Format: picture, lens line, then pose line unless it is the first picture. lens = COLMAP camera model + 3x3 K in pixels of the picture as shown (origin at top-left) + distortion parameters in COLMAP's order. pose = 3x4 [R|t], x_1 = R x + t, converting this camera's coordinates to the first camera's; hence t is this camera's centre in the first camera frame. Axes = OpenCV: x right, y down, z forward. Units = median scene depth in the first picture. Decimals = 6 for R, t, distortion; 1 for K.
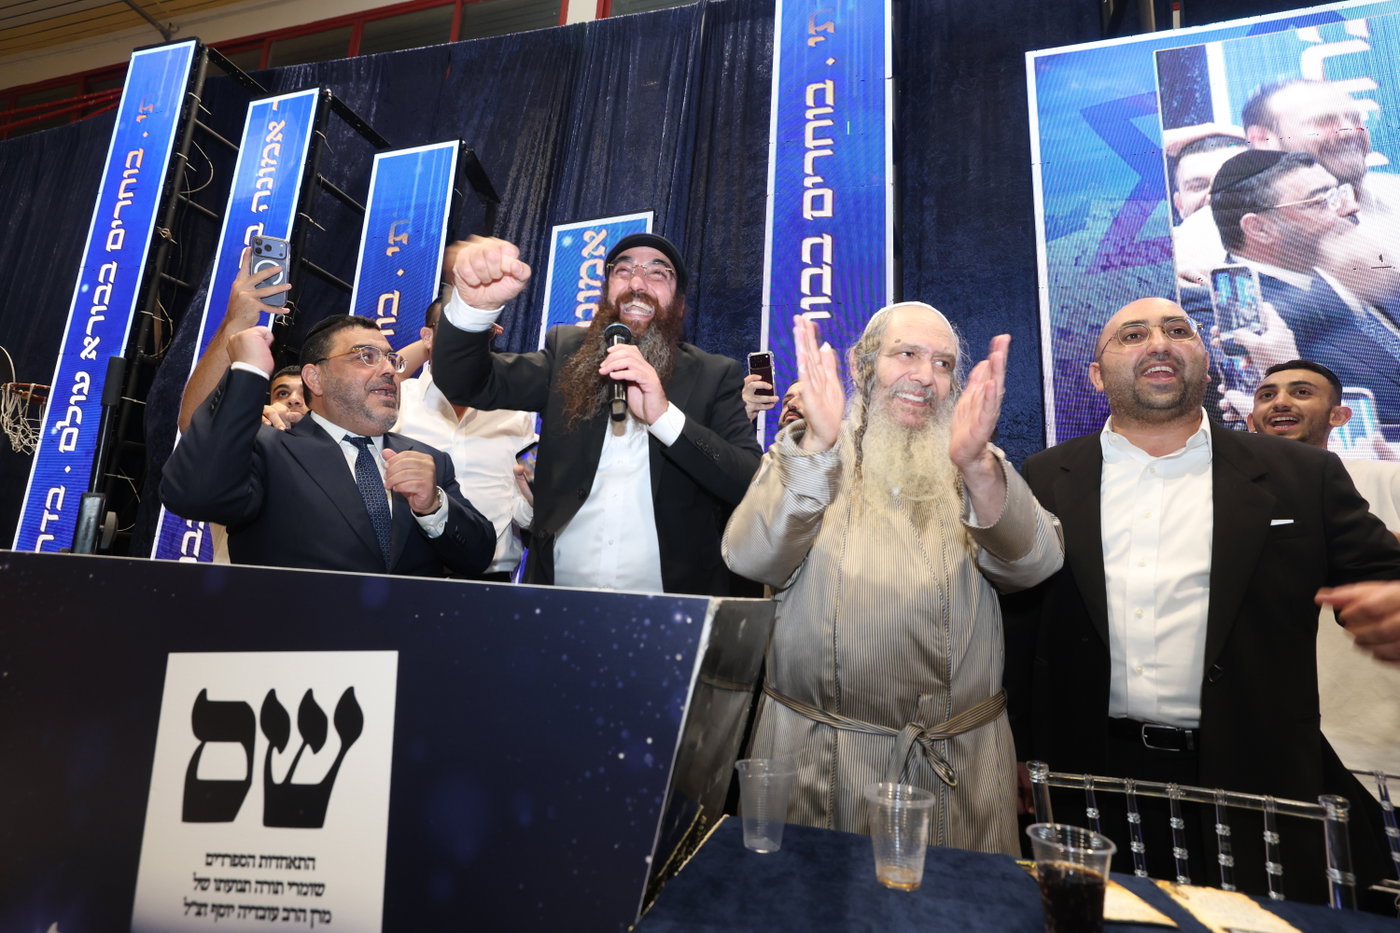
lens RADIAL K [[689.9, 0, 690.9], [0, 689.9, 463.4], [0, 0, 1]] dist [-0.027406, 0.018590]
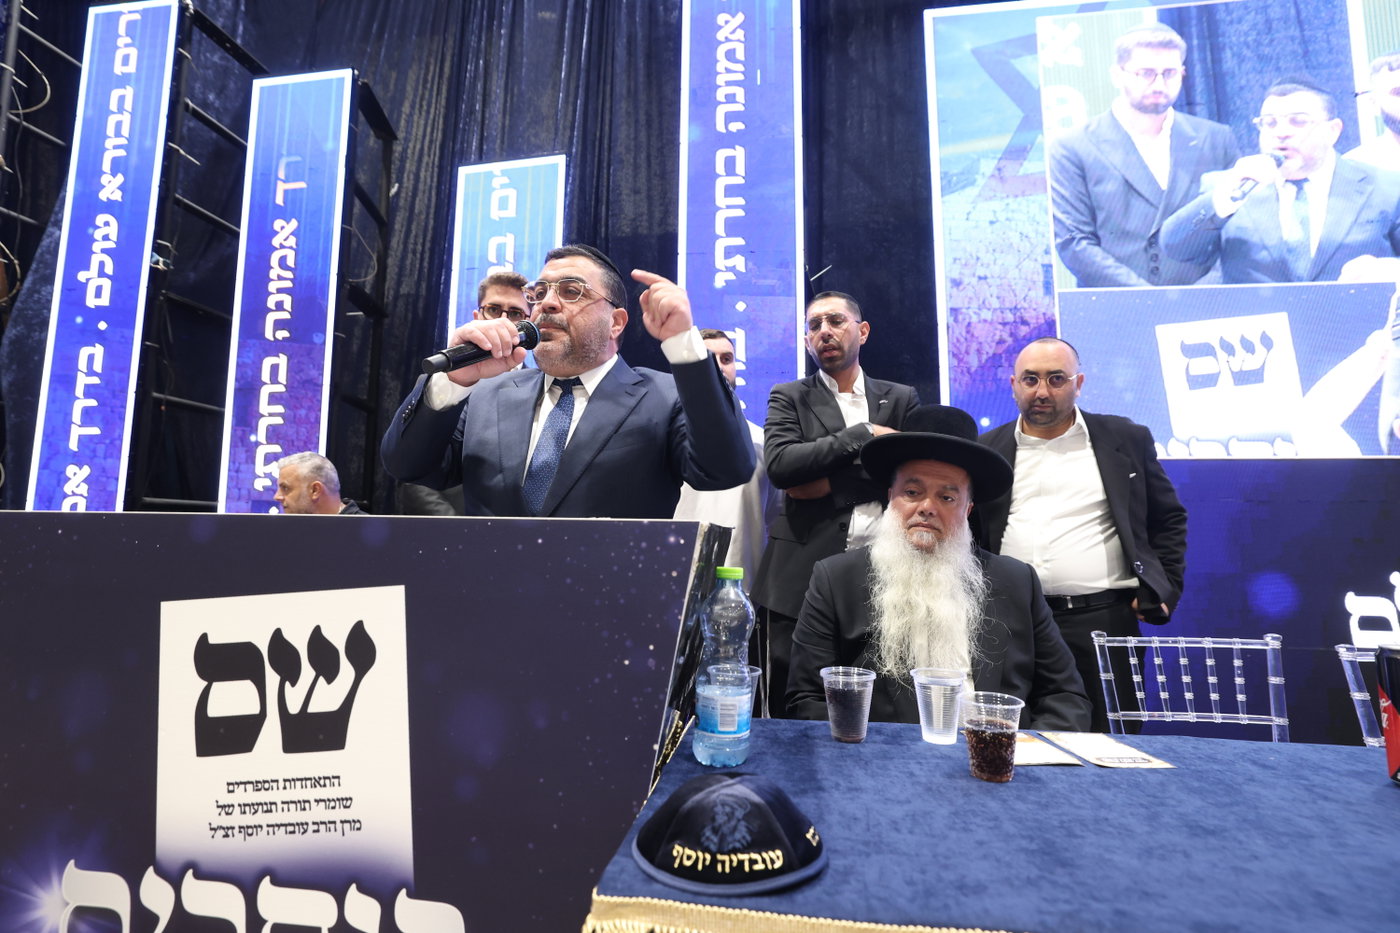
lens RADIAL K [[689.9, 0, 682.1], [0, 689.9, 466.6], [0, 0, 1]] dist [-0.027406, 0.018590]
pose [[0.989670, -0.030823, 0.140013, -0.098502], [0.019582, 0.996525, 0.080962, 0.006466], [-0.142021, -0.077384, 0.986834, -0.076066]]
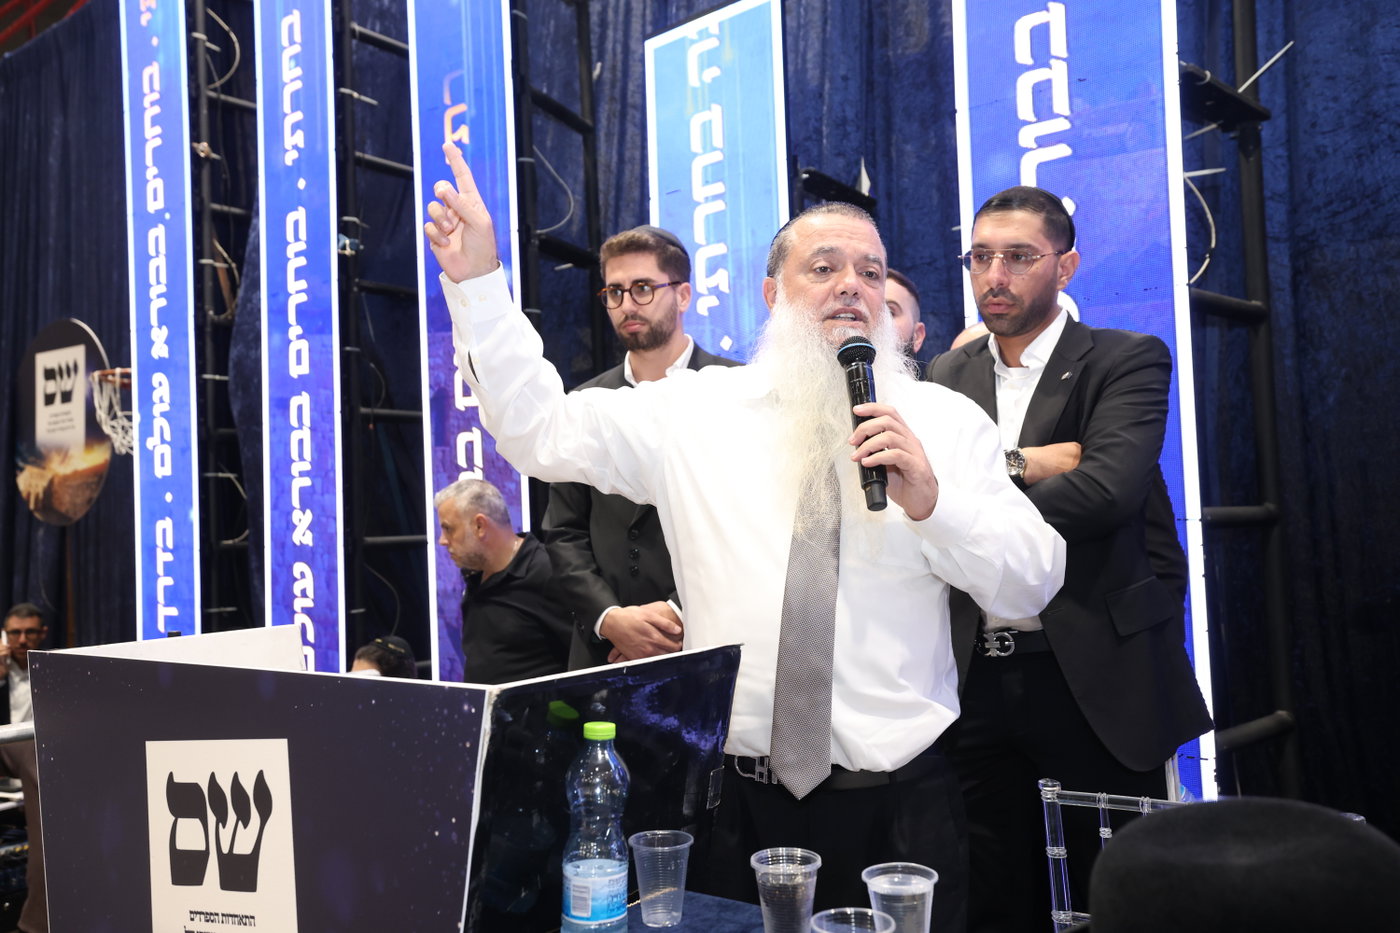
lens RADIAL K [[1244.2, 0, 707.9], [0, 1244.2, 469.2], [0, 0, 1]] dist [0.013446, 0.033059]
pose [[0.917771, -0.103084, -0.383497, 0.683593], [0.158324, 0.980632, 0.115303, -0.185273], [0.364183, -0.166538, 0.916316, -0.345901]]
